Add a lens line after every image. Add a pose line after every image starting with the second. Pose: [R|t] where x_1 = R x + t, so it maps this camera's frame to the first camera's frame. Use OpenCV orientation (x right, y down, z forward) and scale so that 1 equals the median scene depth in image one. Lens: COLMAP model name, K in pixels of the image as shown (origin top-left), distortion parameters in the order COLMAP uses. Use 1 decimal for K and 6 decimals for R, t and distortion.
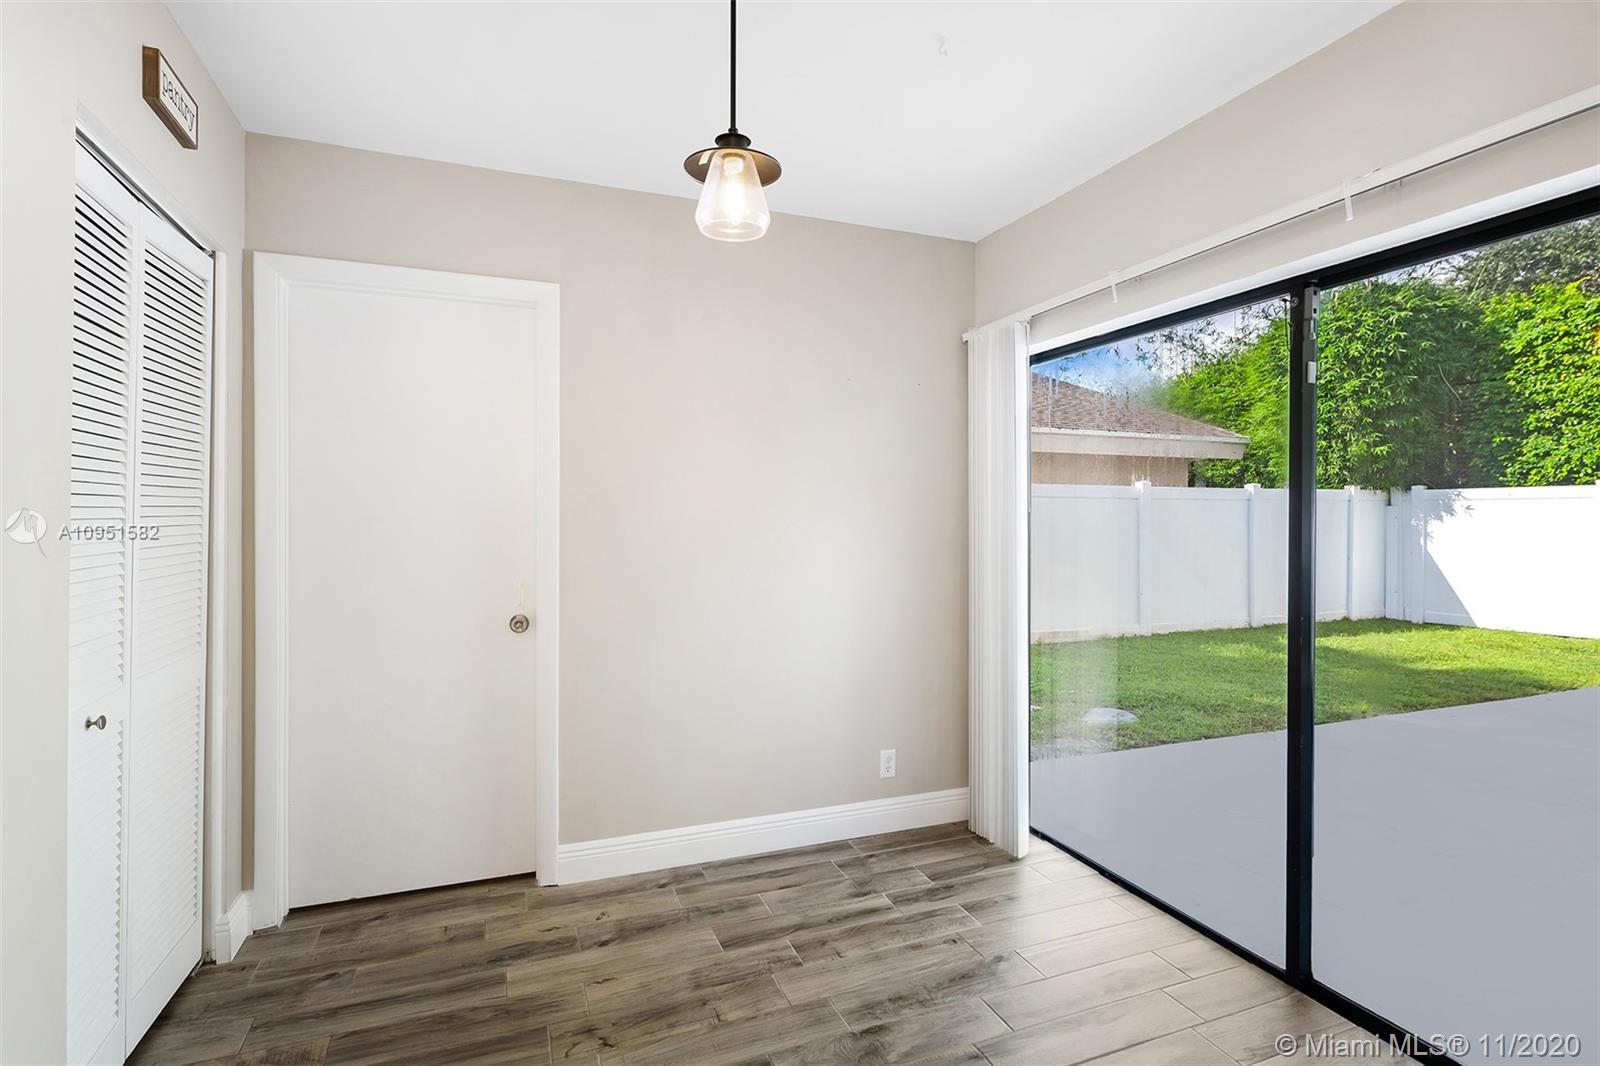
lens RADIAL K [[761.8, 0, 795.6], [0, 761.8, 522.9], [0, 0, 1]] dist [0.012850, -0.005337]
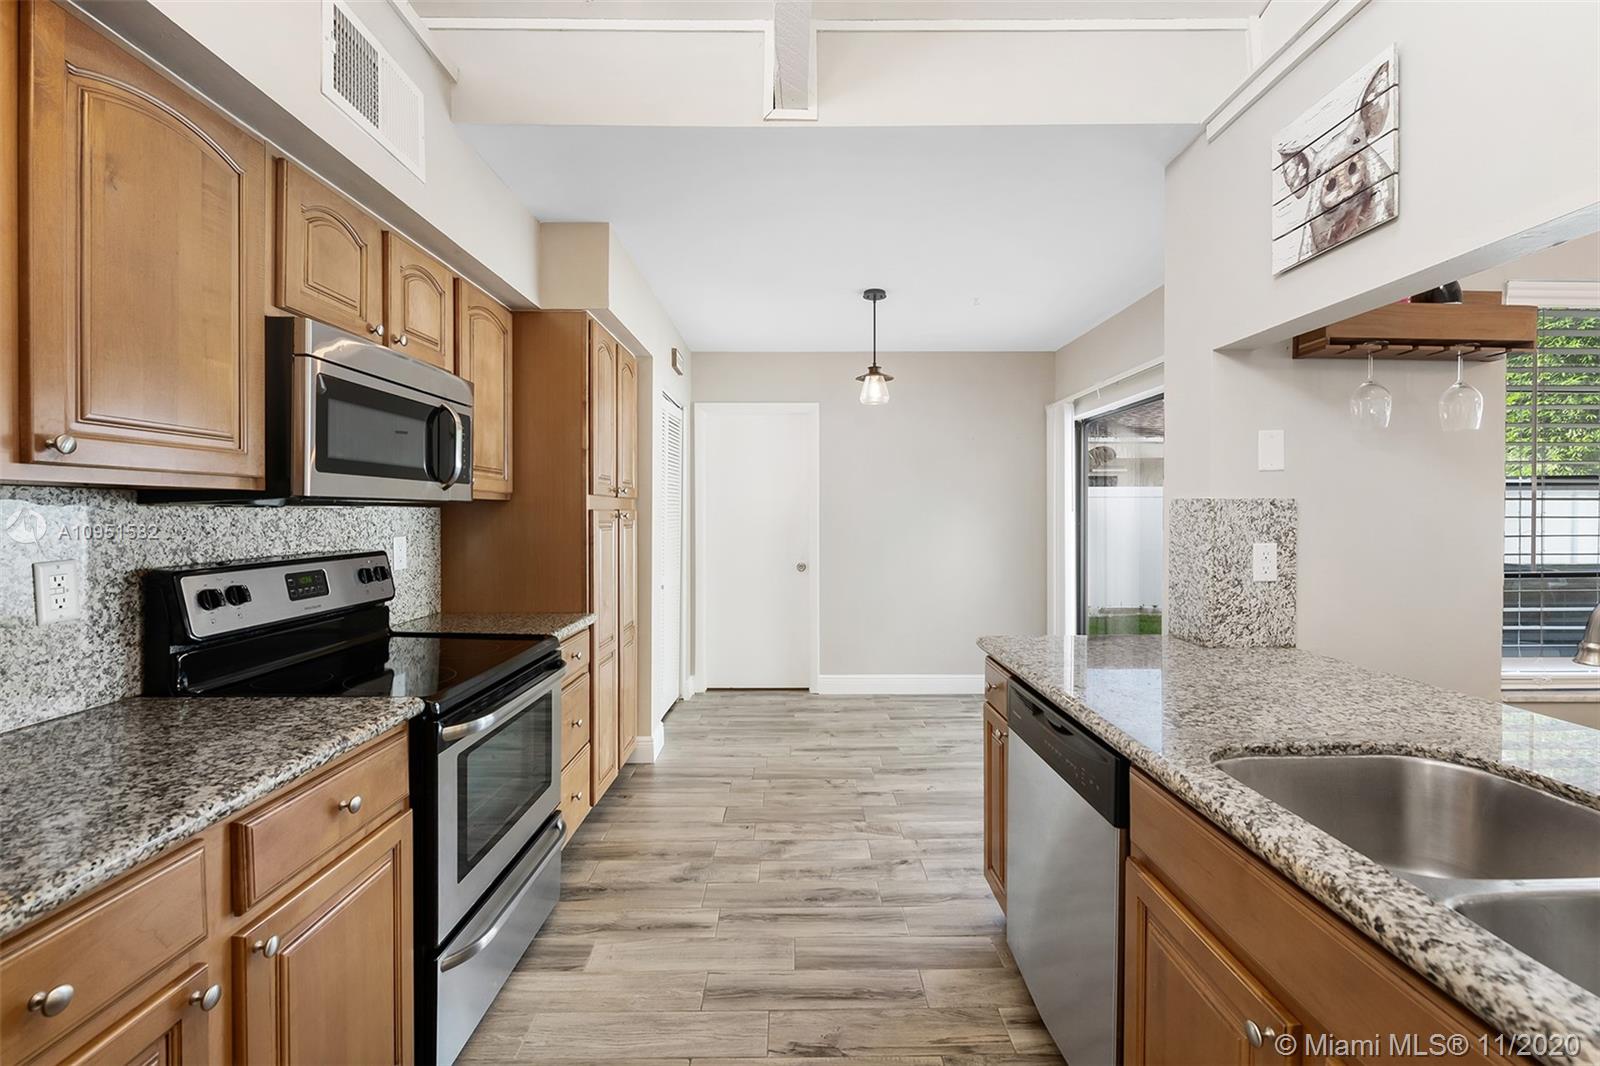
lens RADIAL K [[662.9, 0, 801.3], [0, 662.9, 526.4], [0, 0, 1]] dist [0.000655, -0.002193]
pose [[0.933229, 0.002472, -0.359273, 0.329445], [0.001623, 0.999937, 0.011093, 0.001244], [0.359278, -0.010936, 0.933166, -0.785211]]
